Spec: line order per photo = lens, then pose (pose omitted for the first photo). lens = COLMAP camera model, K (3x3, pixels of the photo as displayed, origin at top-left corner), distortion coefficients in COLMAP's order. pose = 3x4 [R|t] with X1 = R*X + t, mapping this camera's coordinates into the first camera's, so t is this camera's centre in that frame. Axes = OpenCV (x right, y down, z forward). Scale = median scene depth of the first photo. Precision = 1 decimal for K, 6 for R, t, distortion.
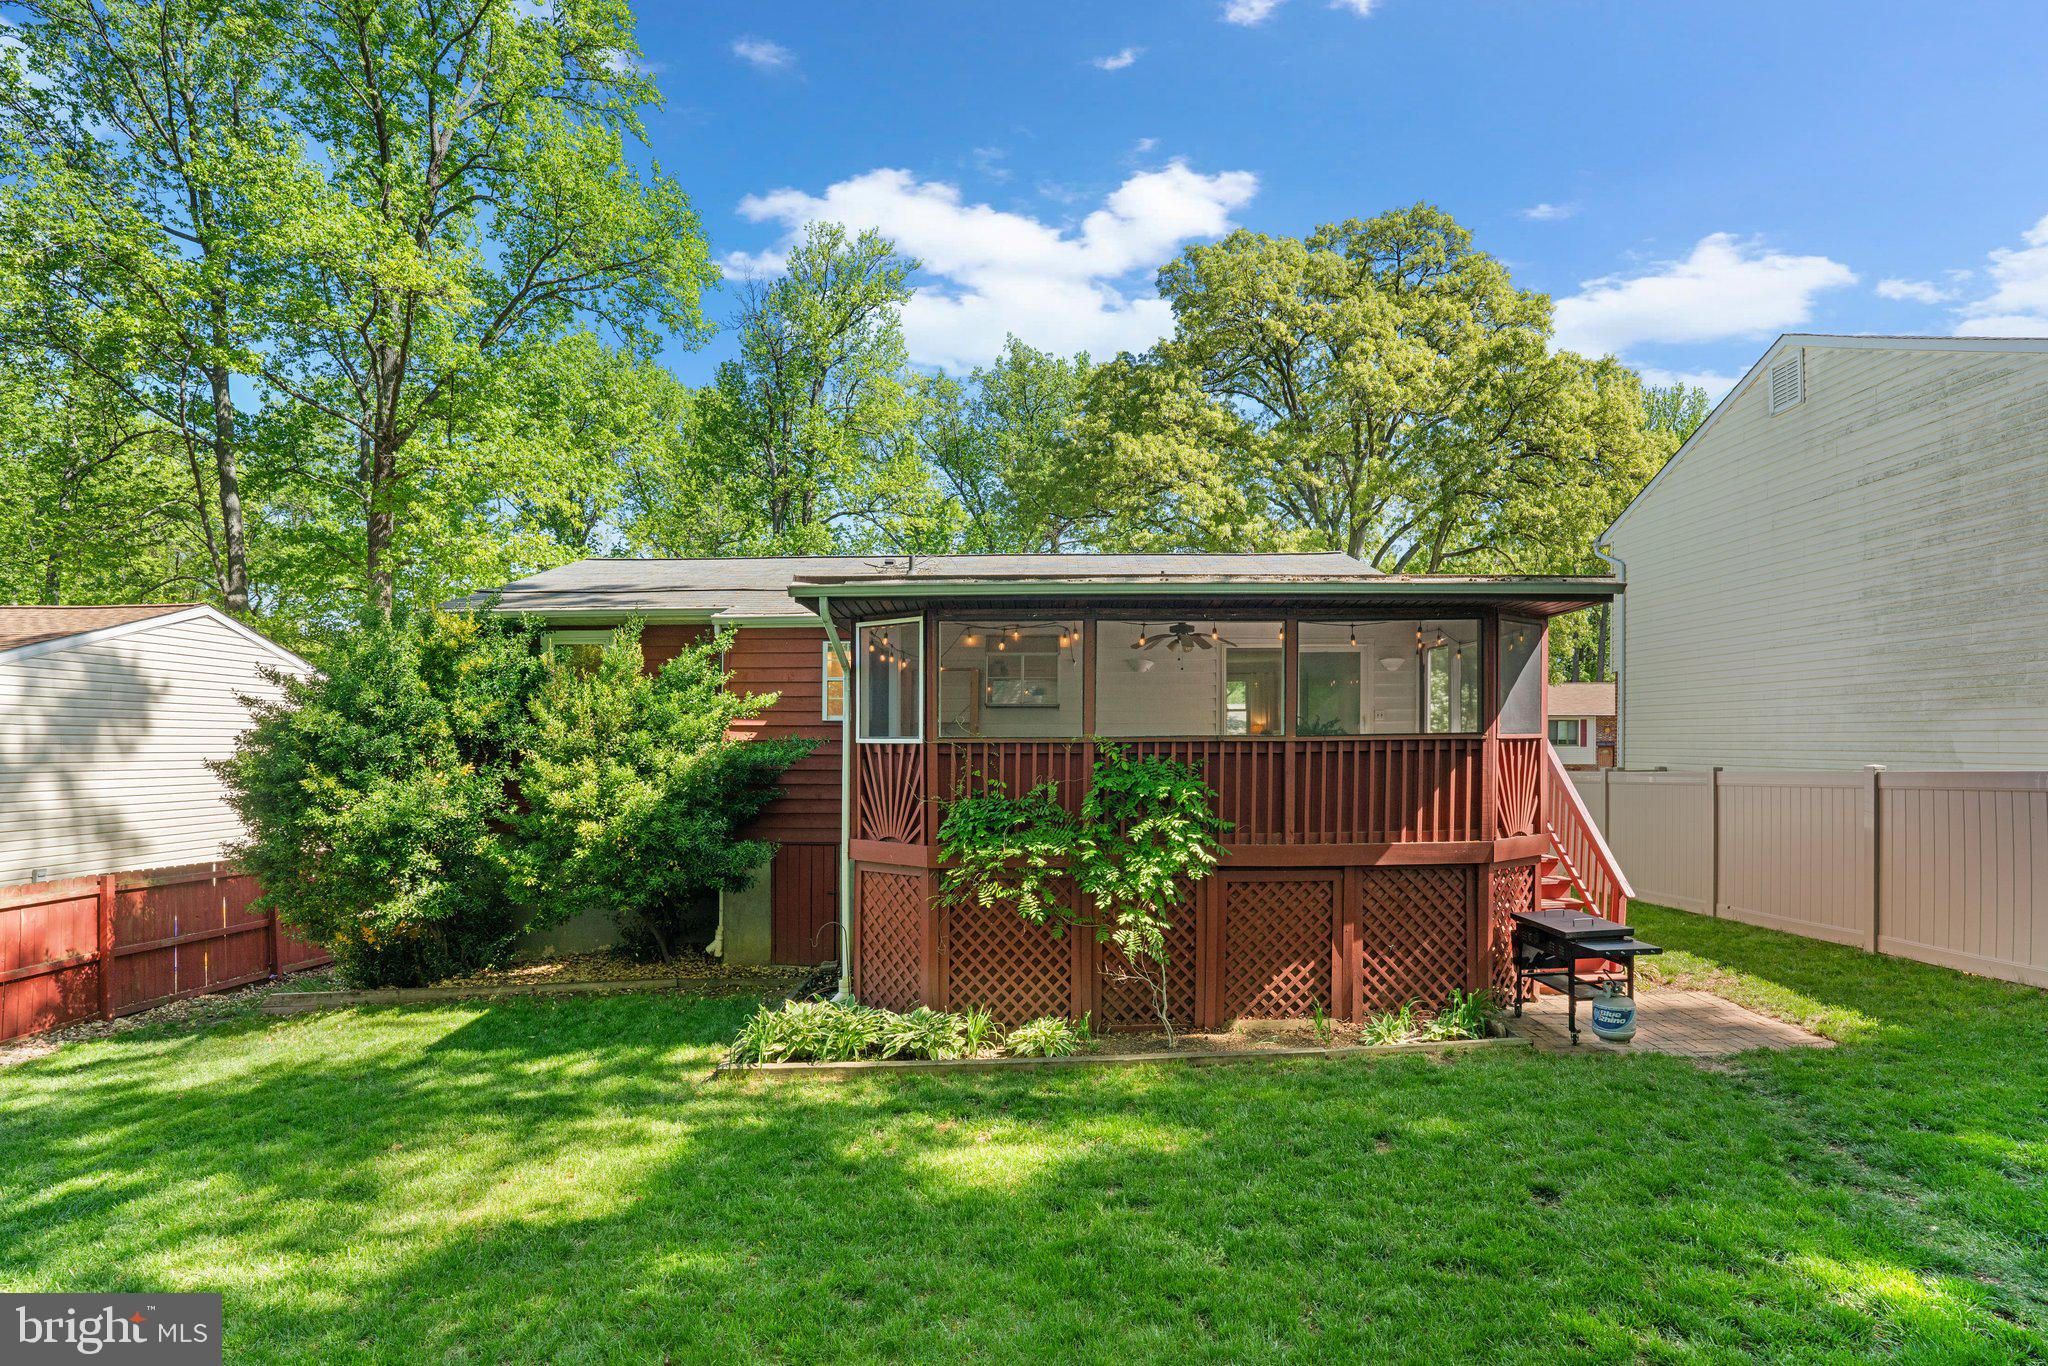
lens RADIAL K [[930.3, 0, 1146.2], [0, 930.3, 733.9], [0, 0, 1]] dist [-0.035346, 0.000428]
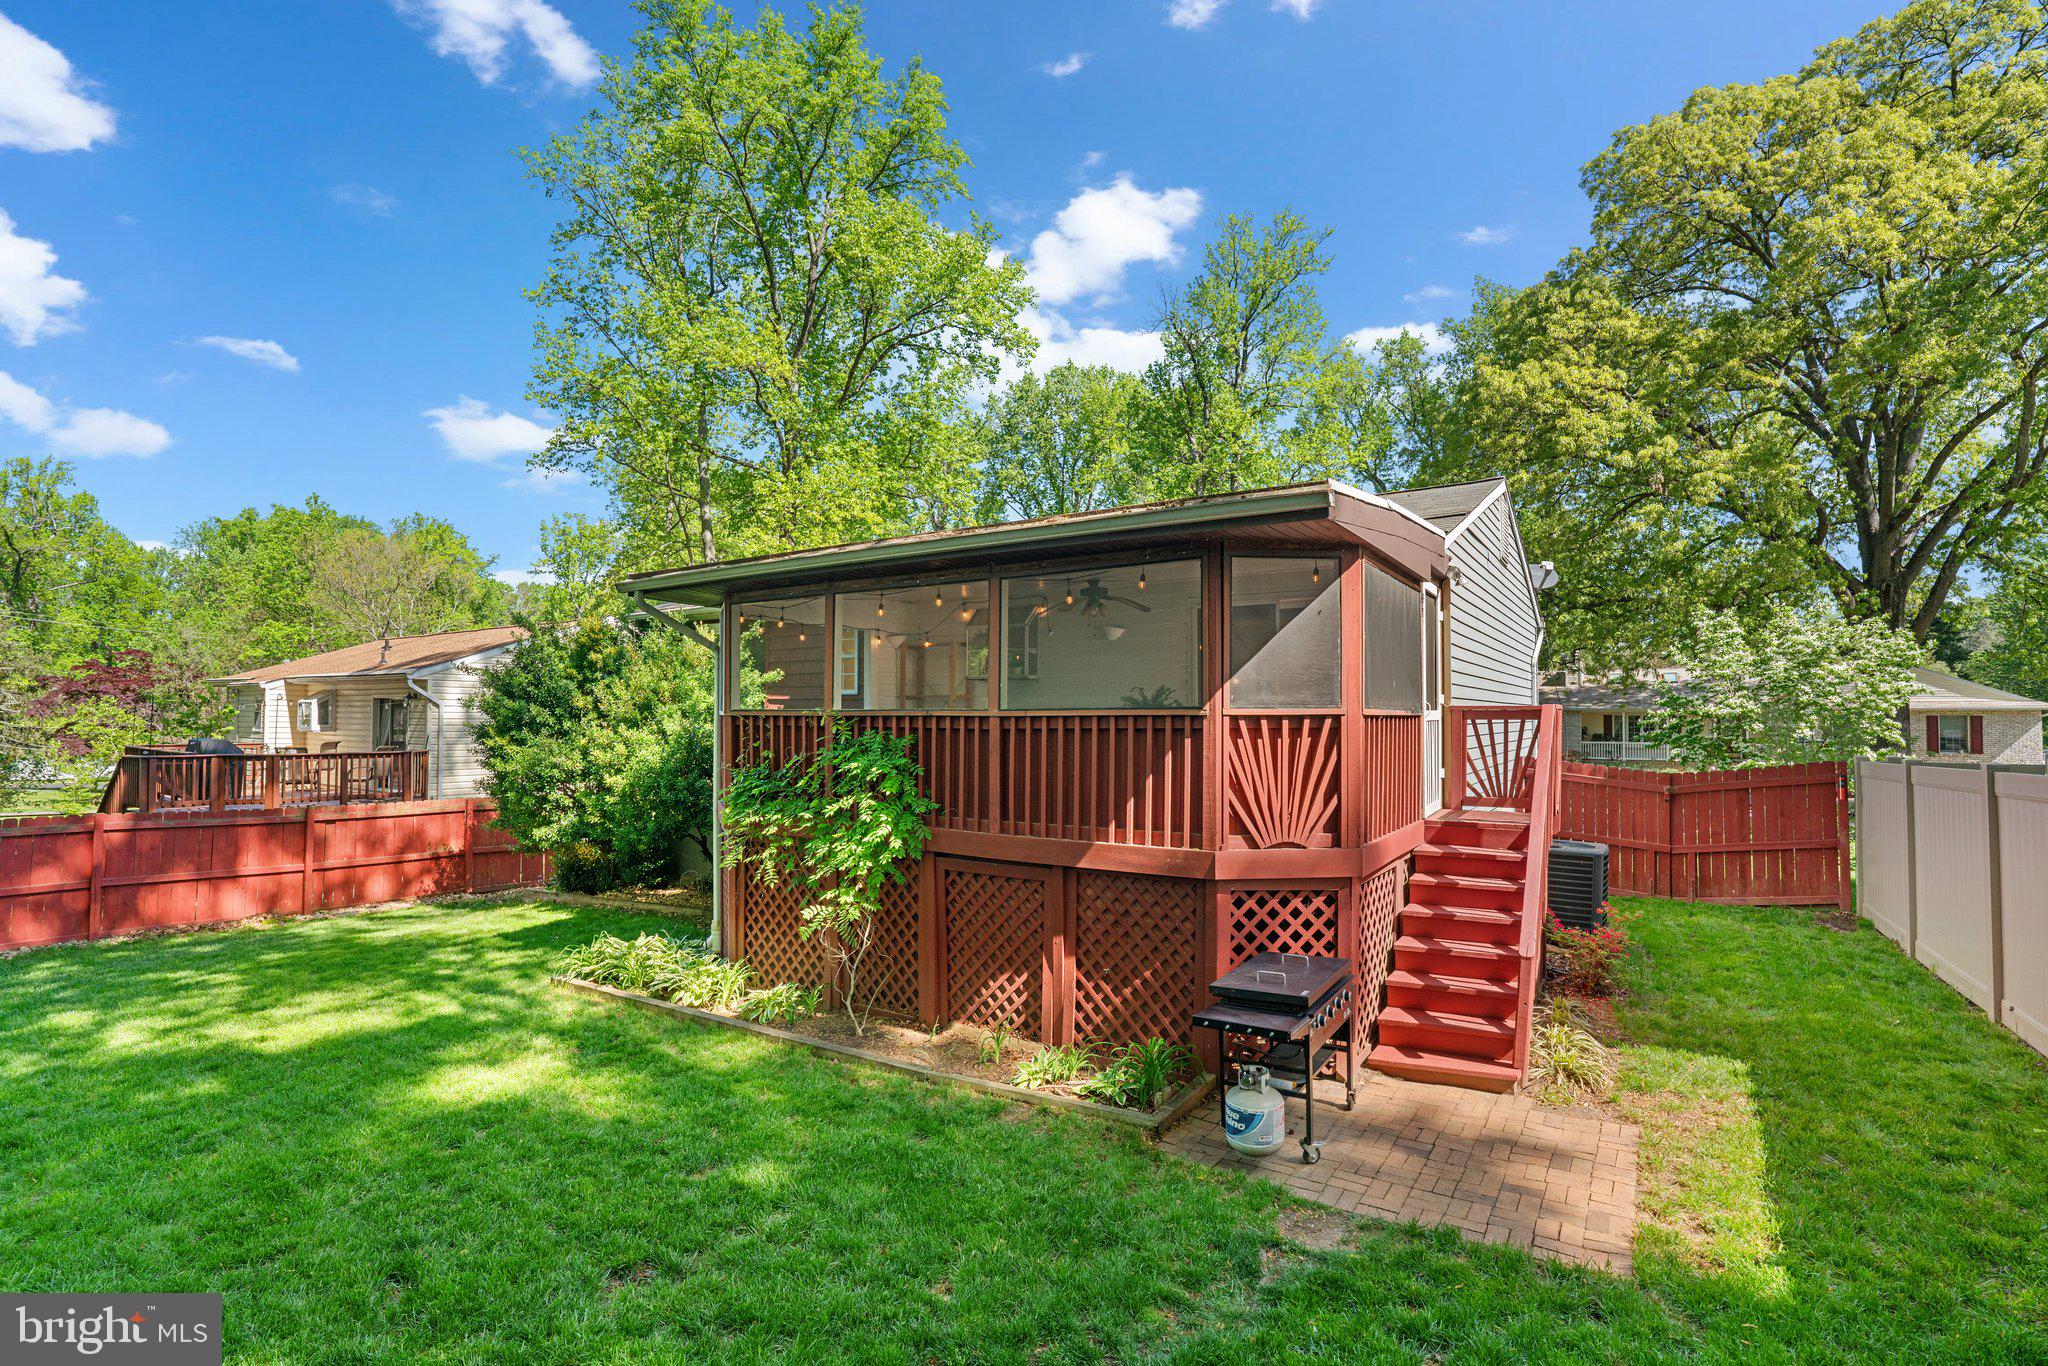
lens RADIAL K [[930.3, 0, 1030.5], [0, 930.3, 693.2], [0, 0, 1]] dist [-0.035346, 0.000428]
pose [[0.838480, -0.003445, -0.544922, 0.652079], [-0.004814, 0.999894, -0.013729, -0.001228], [0.544912, 0.014135, 0.838374, 0.279171]]
